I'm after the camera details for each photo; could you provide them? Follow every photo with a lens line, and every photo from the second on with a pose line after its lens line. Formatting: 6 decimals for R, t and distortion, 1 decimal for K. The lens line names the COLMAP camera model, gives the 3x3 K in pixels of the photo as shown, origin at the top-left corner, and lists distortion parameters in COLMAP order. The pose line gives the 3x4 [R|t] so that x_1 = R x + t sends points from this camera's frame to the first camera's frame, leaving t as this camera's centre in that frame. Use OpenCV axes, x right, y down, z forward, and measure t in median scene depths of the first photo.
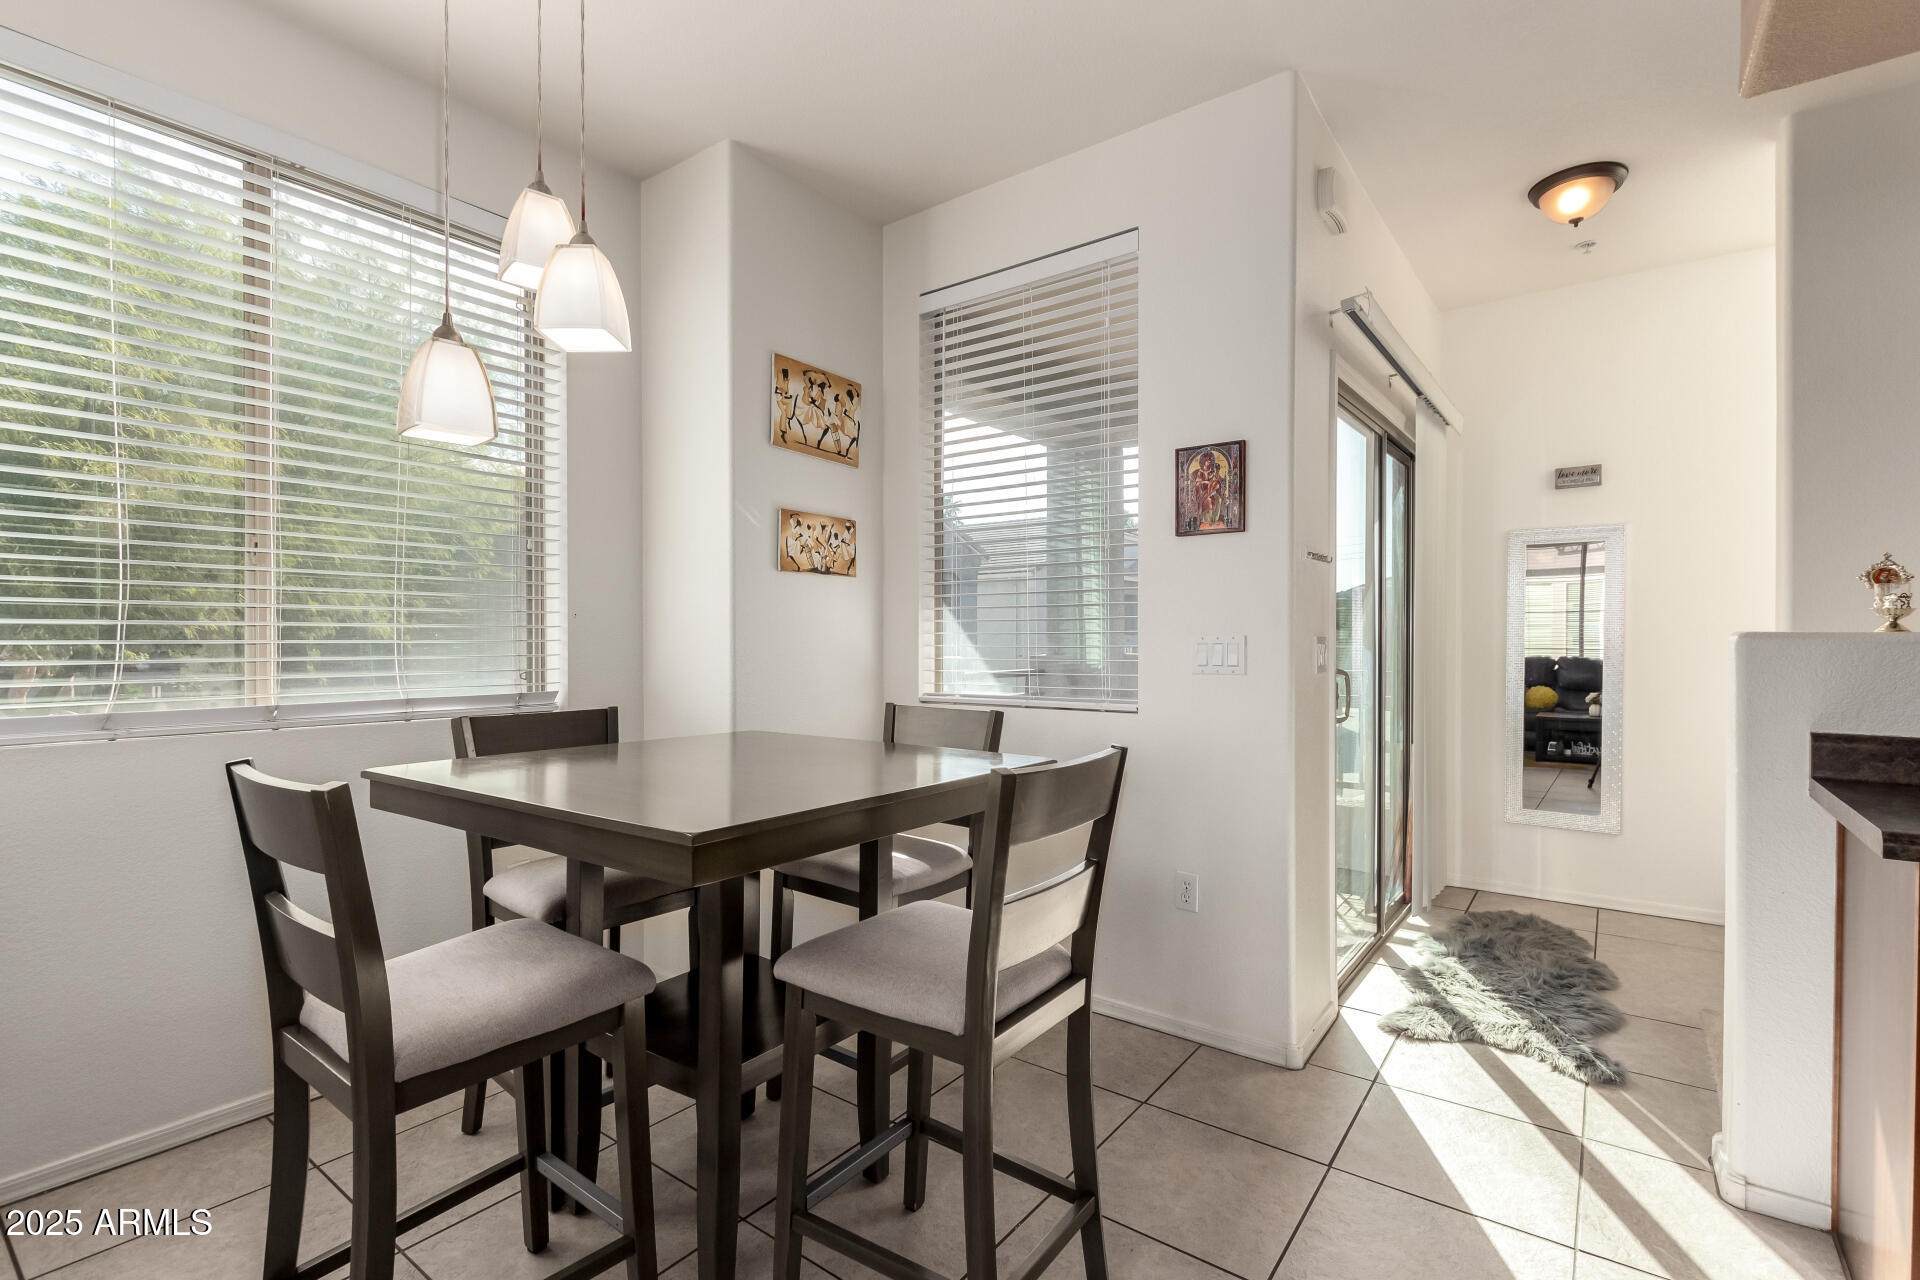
lens RADIAL K [[865.6, 0, 976.8], [0, 865.6, 644.1], [0, 0, 1]] dist [0.004097, 0.000518]
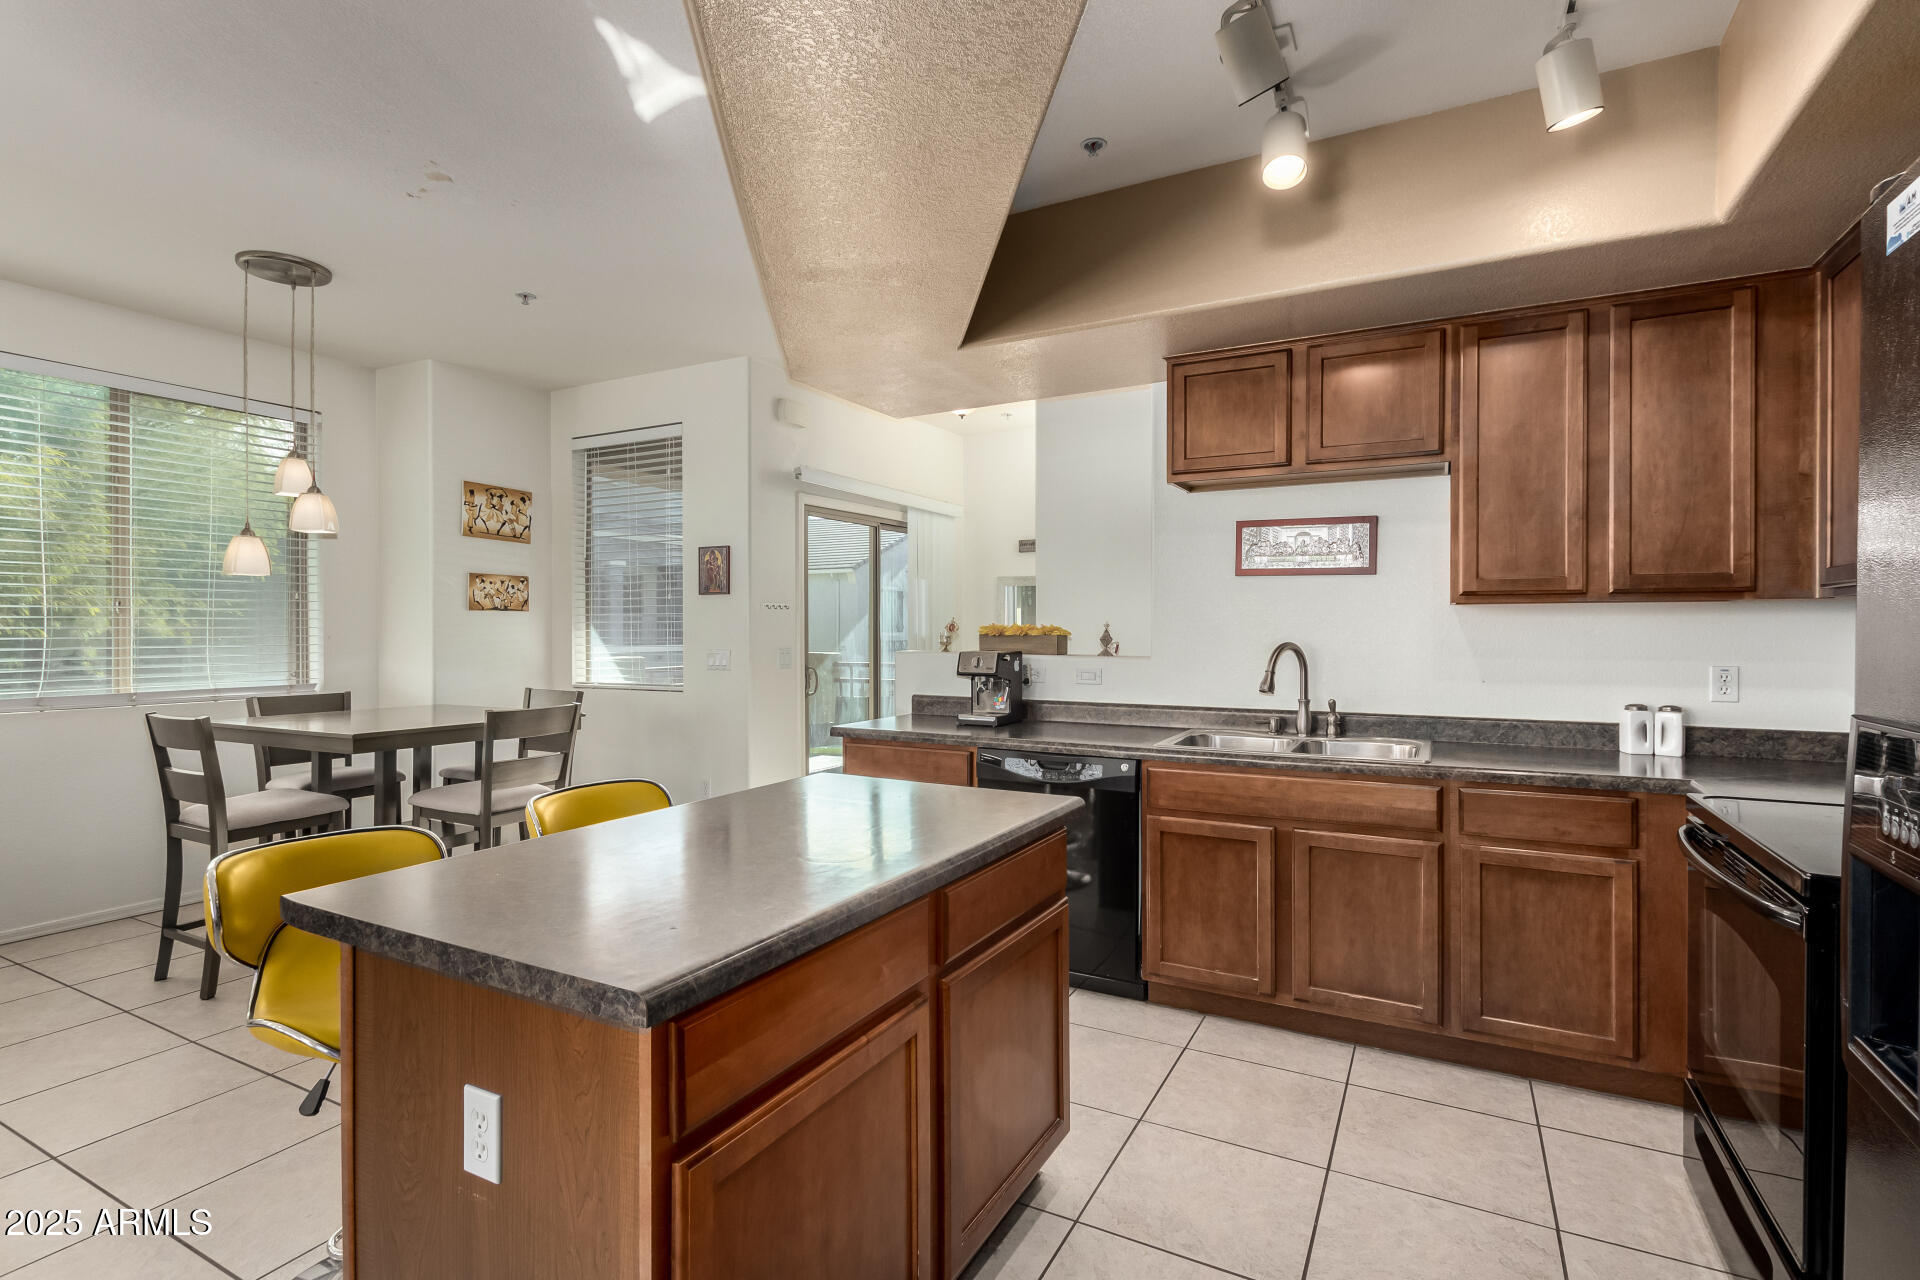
lens RADIAL K [[901.9, 0, 1016.1], [0, 901.9, 633.1], [0, 0, 1]] dist [0.018162, 0.000219]
pose [[0.985255, -0.000539, 0.171091, 0.521053], [0.000304, 0.999999, 0.001403, -0.043098], [-0.171091, -0.001330, 0.985254, -0.920440]]
